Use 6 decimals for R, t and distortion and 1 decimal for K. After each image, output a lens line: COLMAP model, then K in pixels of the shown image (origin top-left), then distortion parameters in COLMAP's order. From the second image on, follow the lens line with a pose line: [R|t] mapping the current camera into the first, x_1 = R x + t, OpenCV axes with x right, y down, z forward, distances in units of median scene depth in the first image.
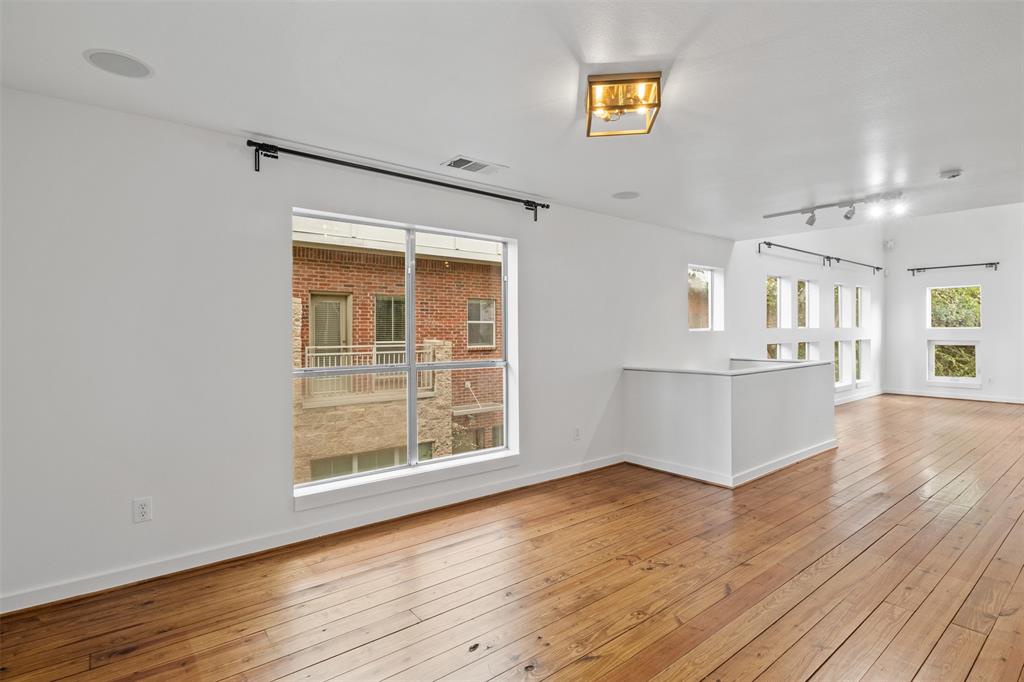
lens RADIAL K [[513.8, 0, 515.6], [0, 513.8, 331.1], [0, 0, 1]] dist [-0.008129, -0.000806]
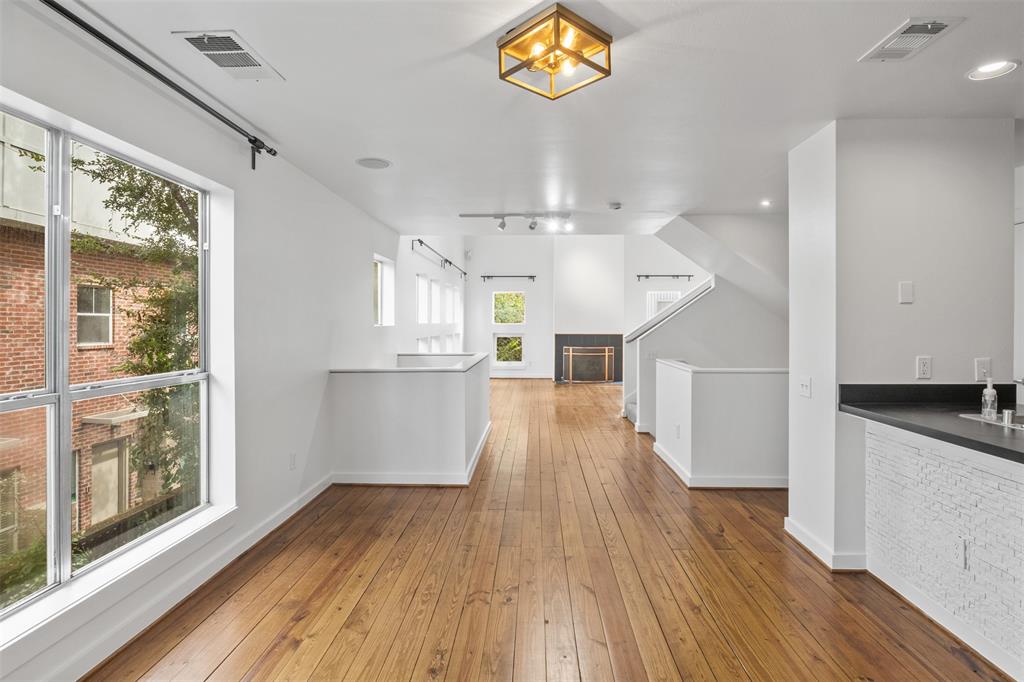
lens RADIAL K [[513.8, 0, 515.2], [0, 513.8, 322.5], [0, 0, 1]] dist [-0.008129, -0.000806]
pose [[0.659157, 0.005584, 0.751984, -0.248520], [-0.001070, 0.999978, -0.006487, -0.000679], [-0.752004, 0.003471, 0.659149, 0.266455]]
